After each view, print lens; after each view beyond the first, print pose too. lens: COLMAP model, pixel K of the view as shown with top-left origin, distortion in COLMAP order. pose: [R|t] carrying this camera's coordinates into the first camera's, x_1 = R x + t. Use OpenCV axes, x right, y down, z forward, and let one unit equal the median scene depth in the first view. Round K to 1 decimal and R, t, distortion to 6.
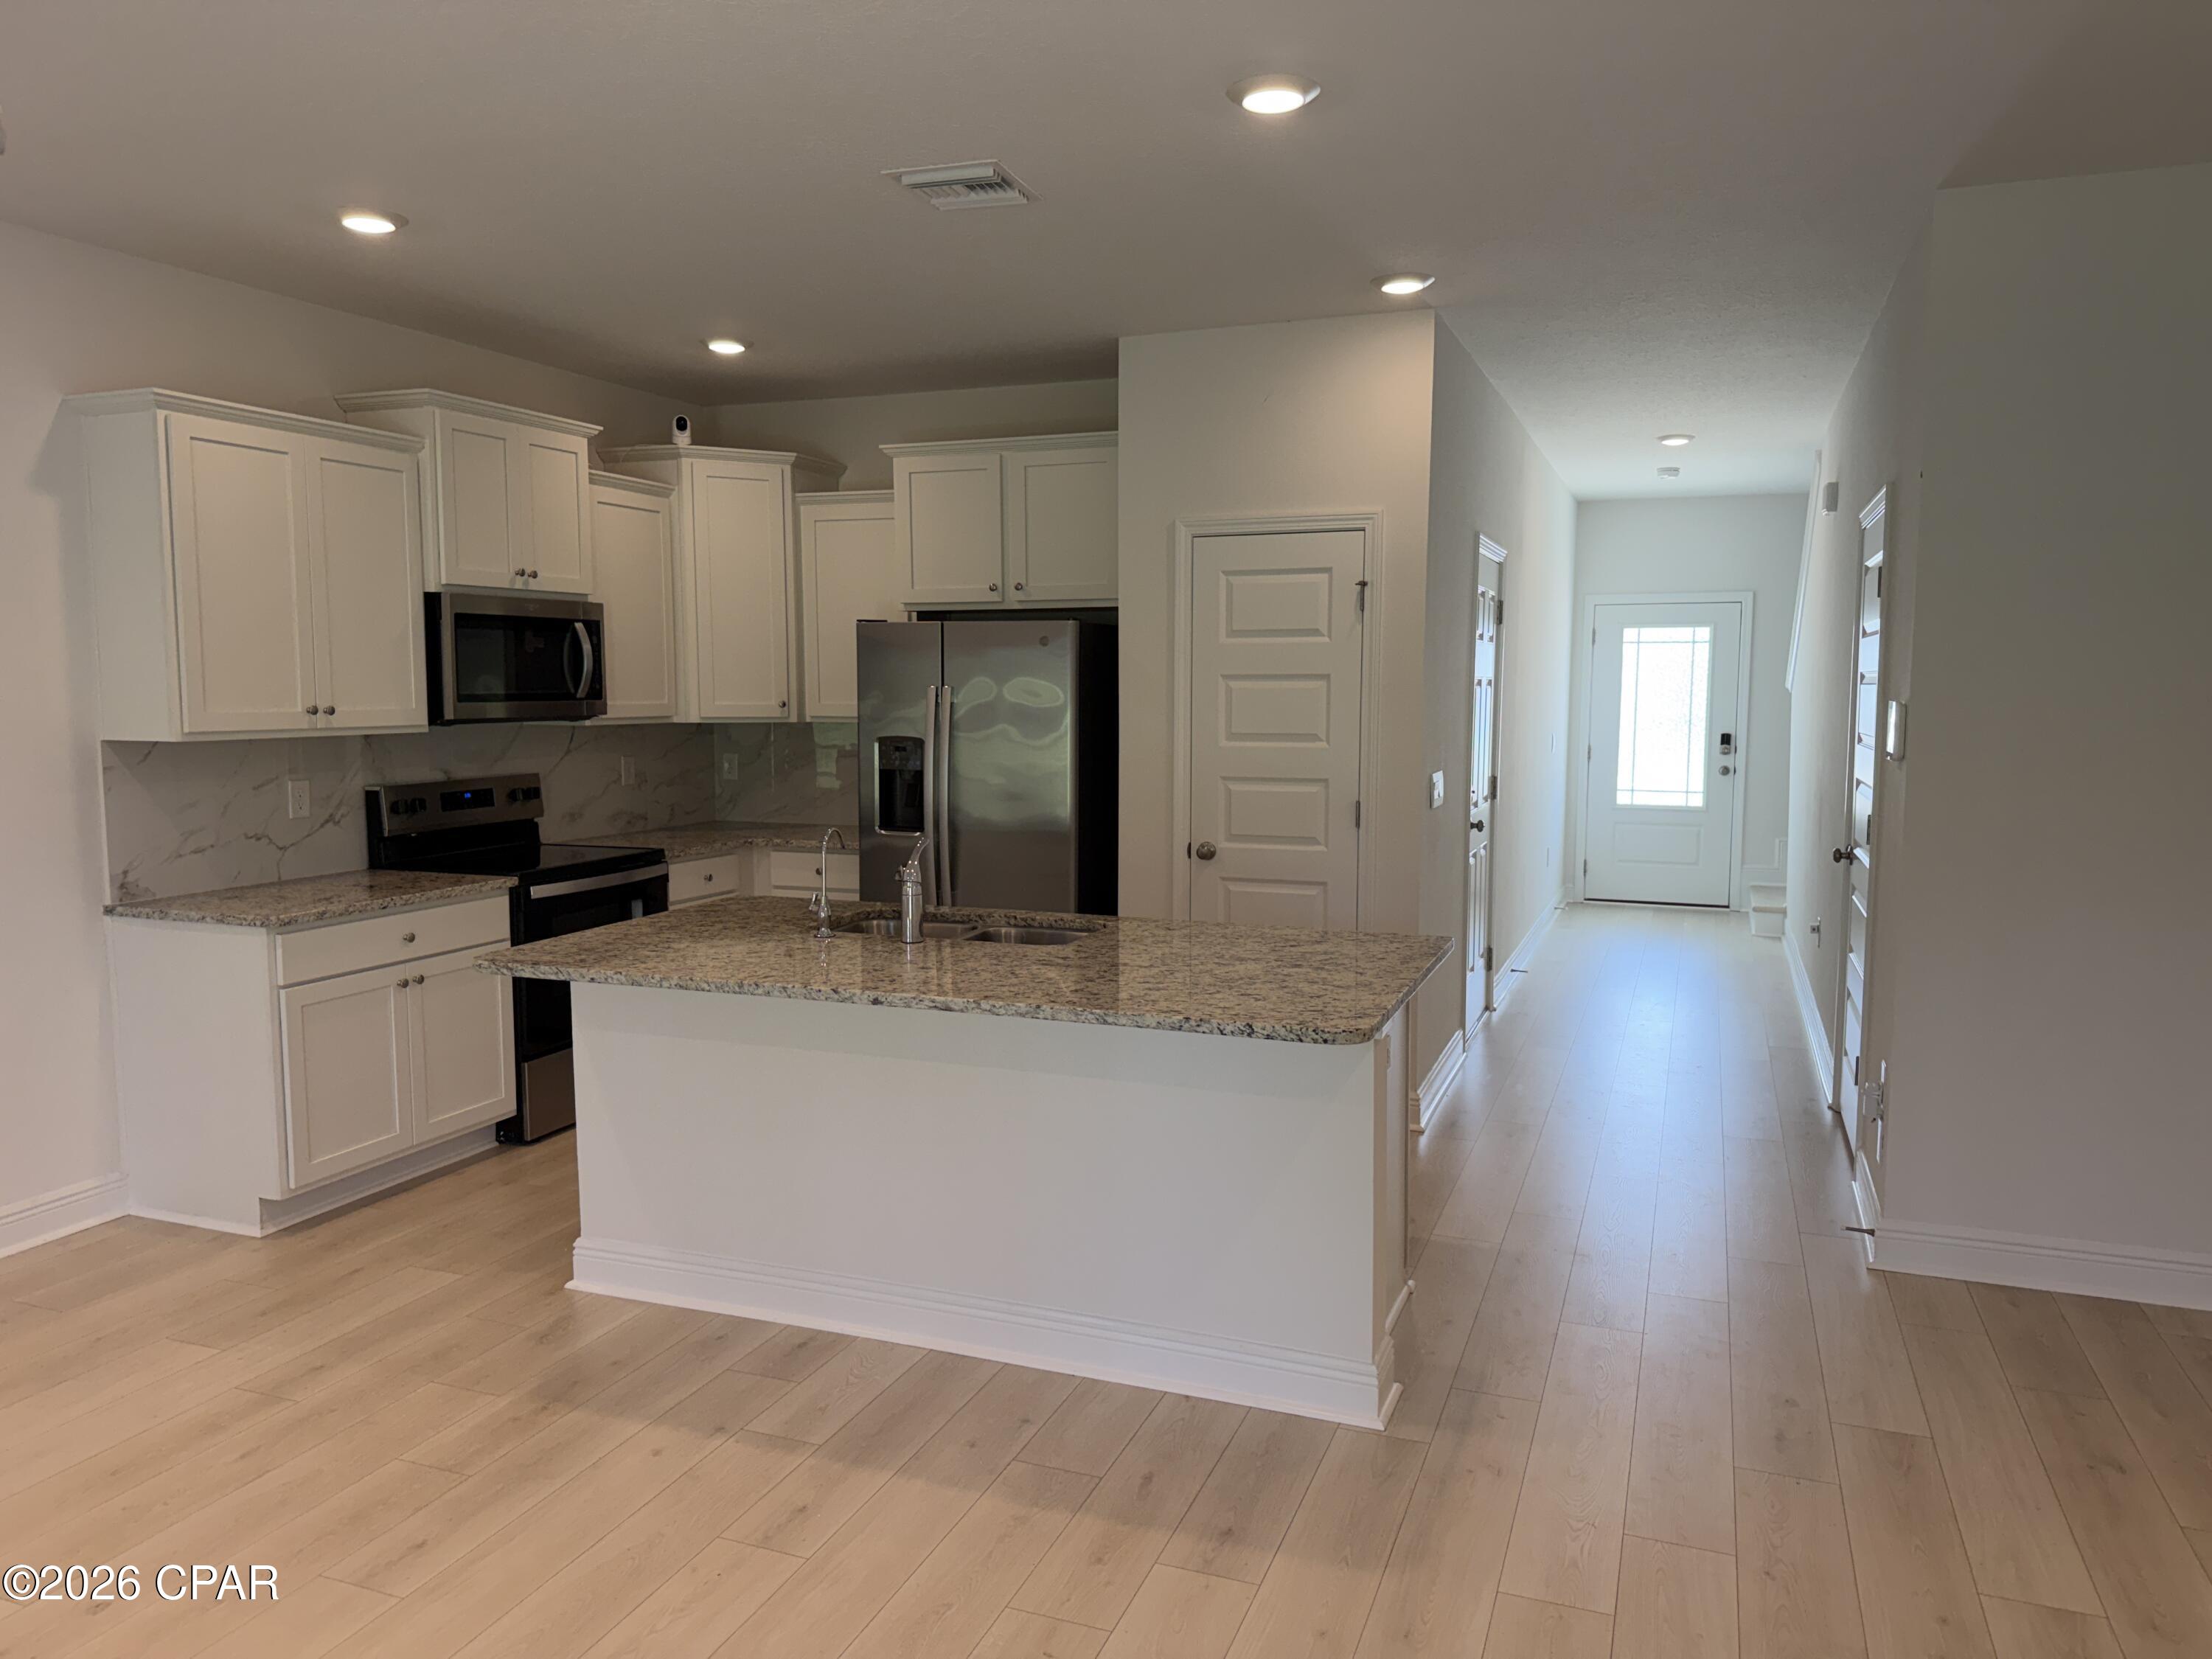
lens RADIAL K [[1549.7, 0, 1097.5], [0, 1549.7, 839.4], [0, 0, 1]] dist [0.067929, -0.096483]
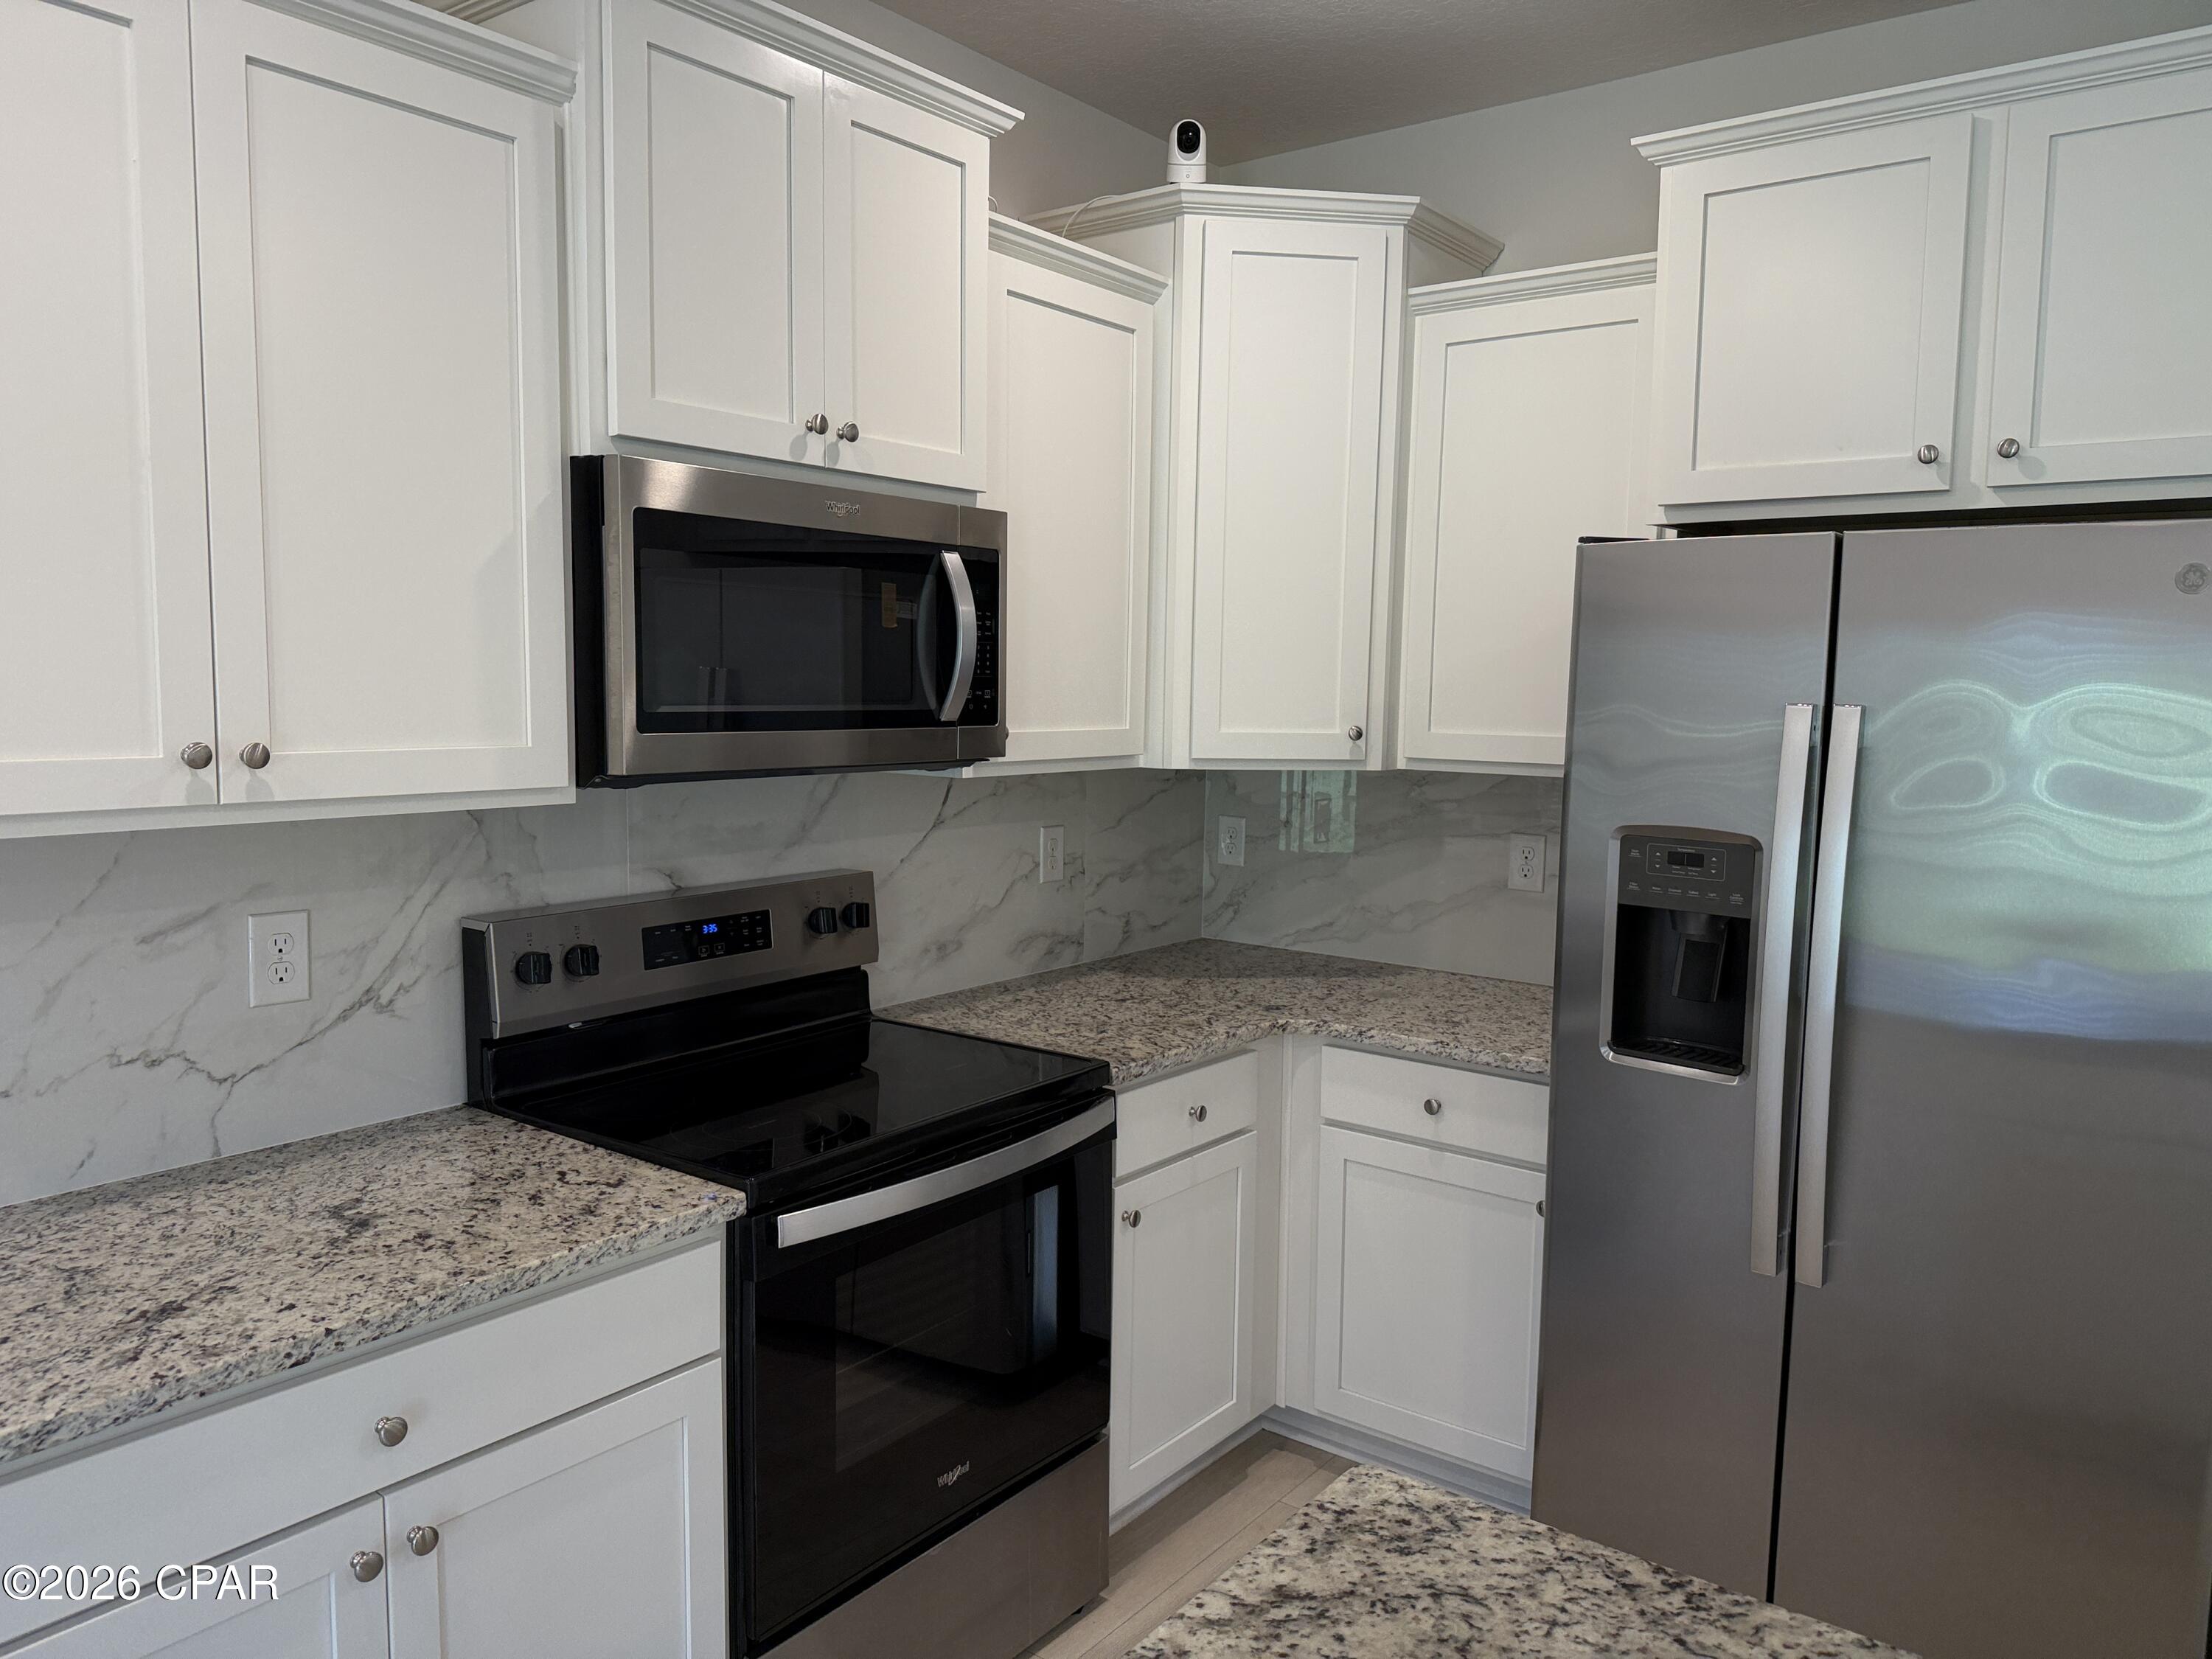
lens RADIAL K [[1549.7, 0, 1104.5], [0, 1549.7, 827.6], [0, 0, 1]] dist [0.067929, -0.096483]
pose [[0.961656, 0.039461, -0.271405, -0.178906], [-0.041560, 0.999134, -0.001989, -0.065365], [0.271091, 0.013193, 0.962463, 0.628102]]
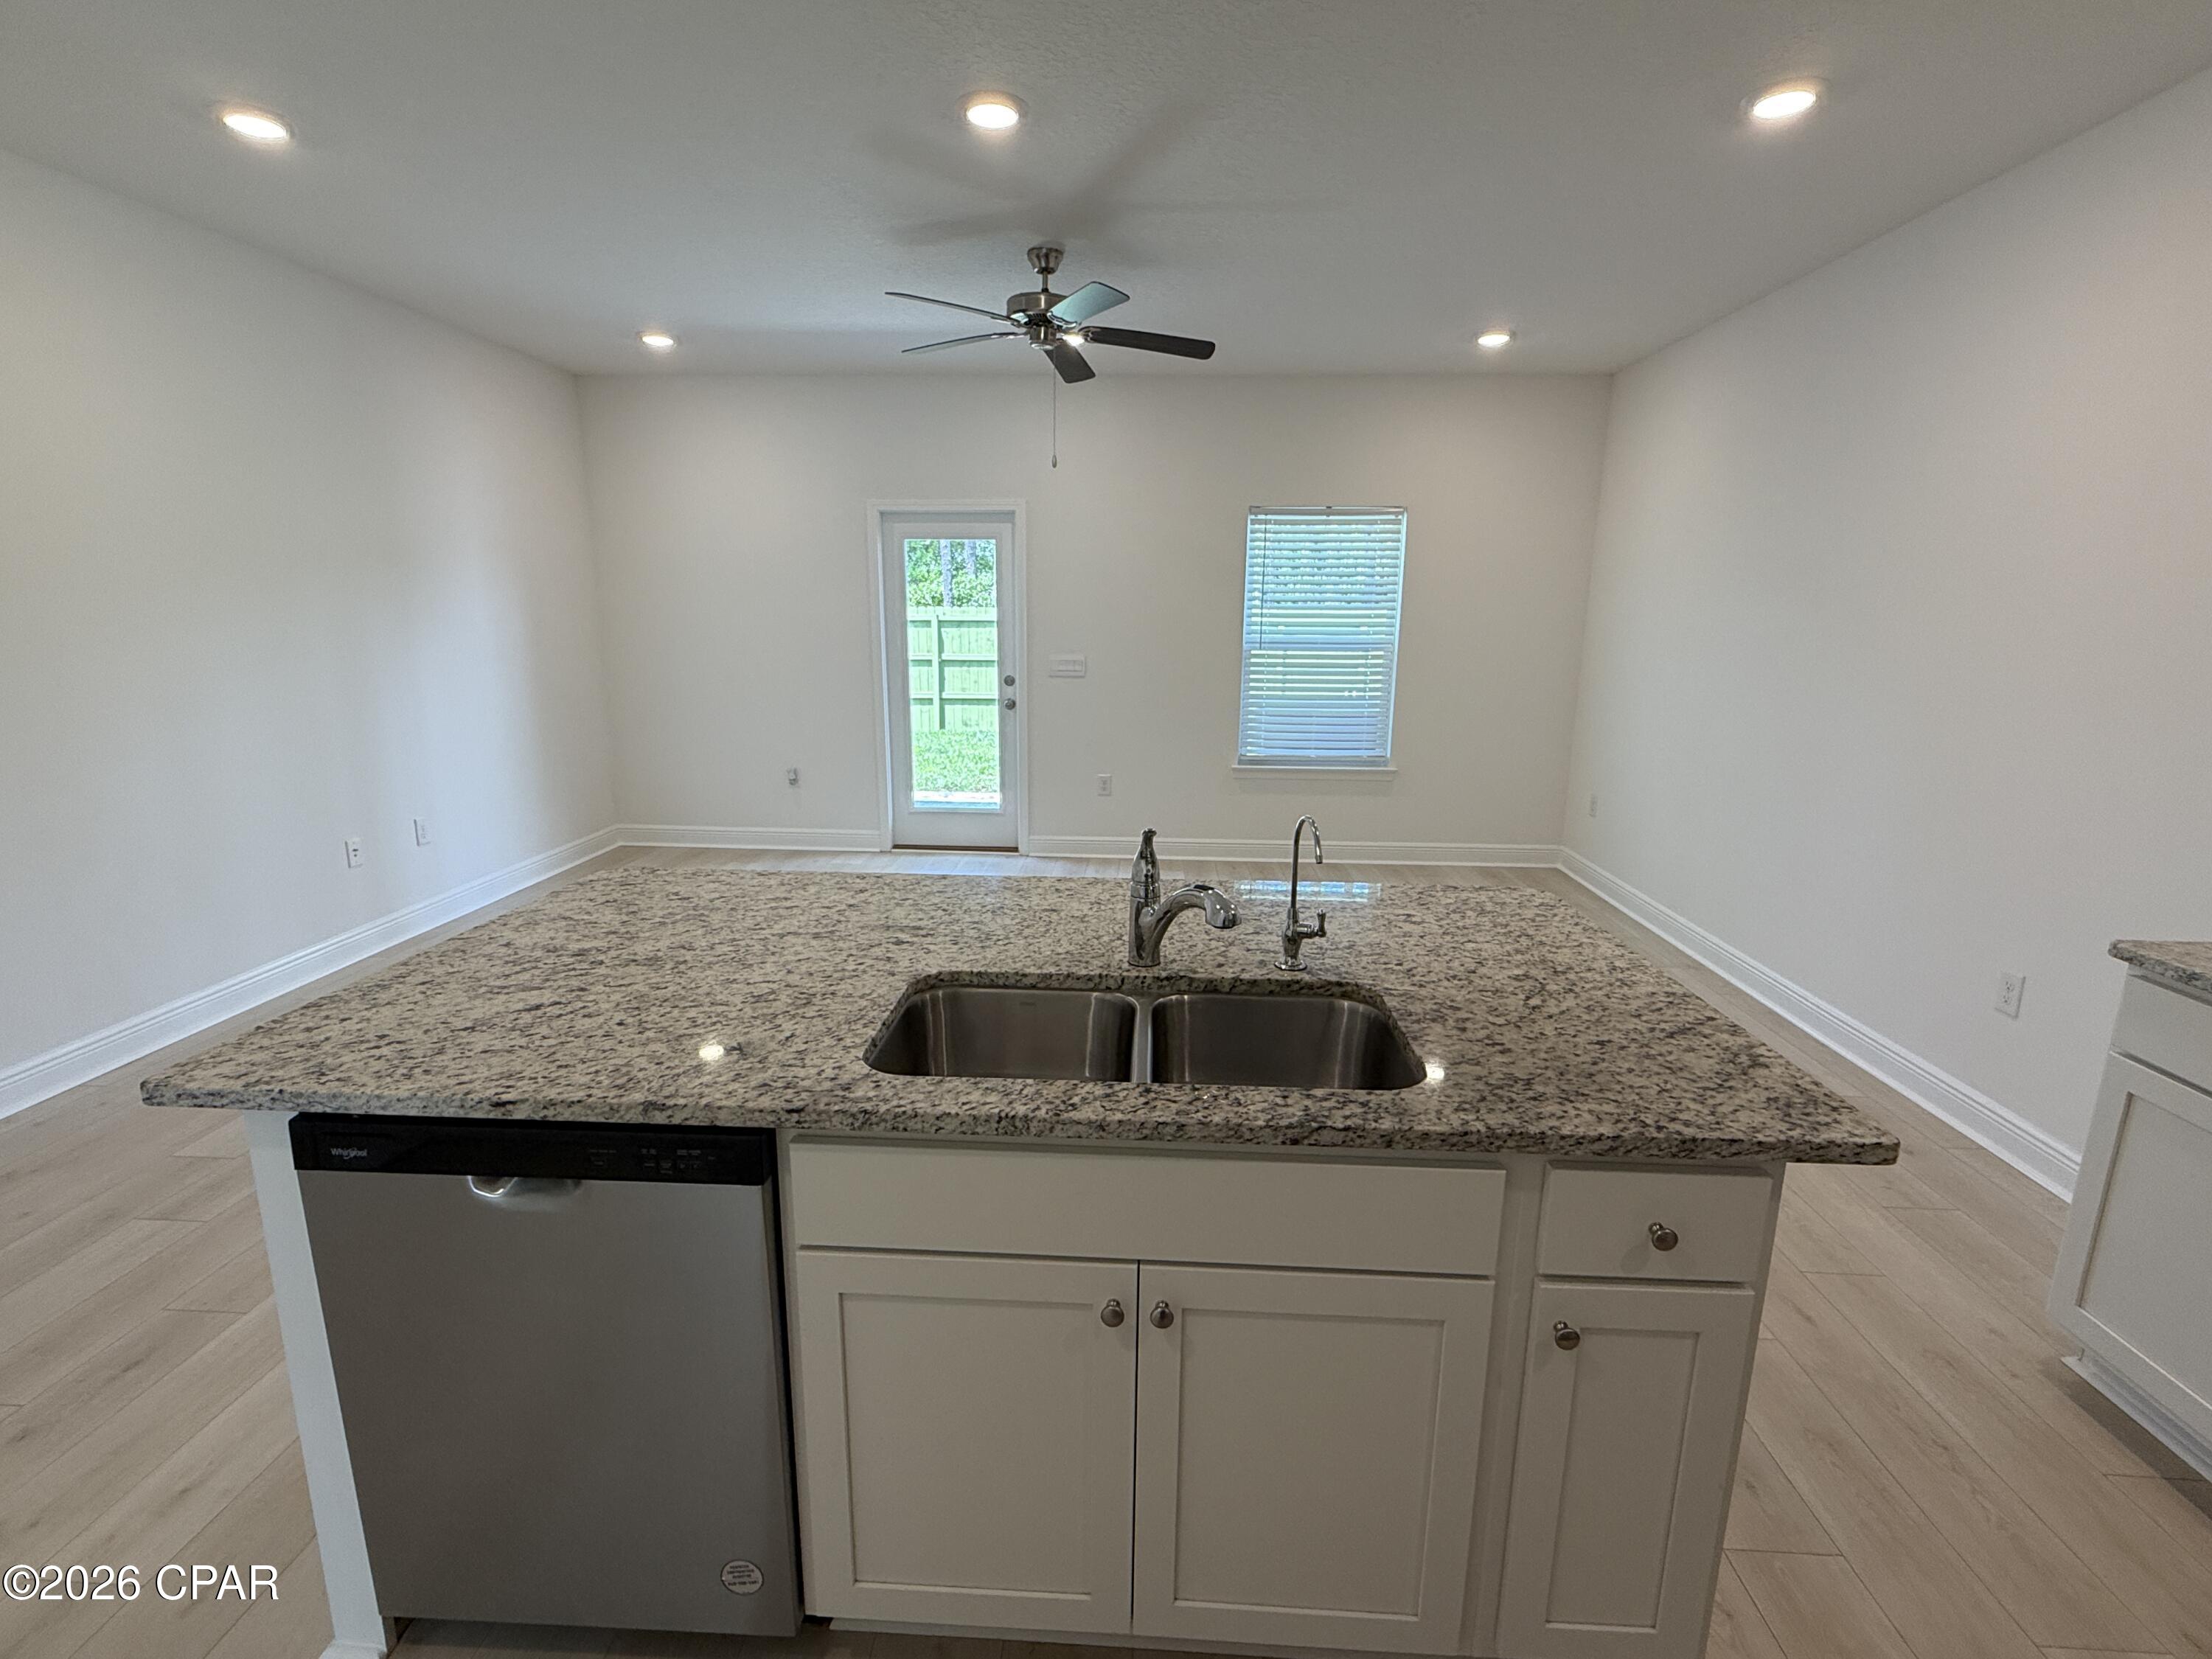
lens RADIAL K [[1015.8, 0, 1100.6], [0, 1015.8, 834.0], [0, 0, 1]] dist [0.002430, -0.000610]
pose [[-0.950395, 0.058087, -0.305573, 0.021686], [-0.042440, 0.949004, 0.312395, -0.091052], [0.308136, 0.309867, -0.899464, 0.997107]]
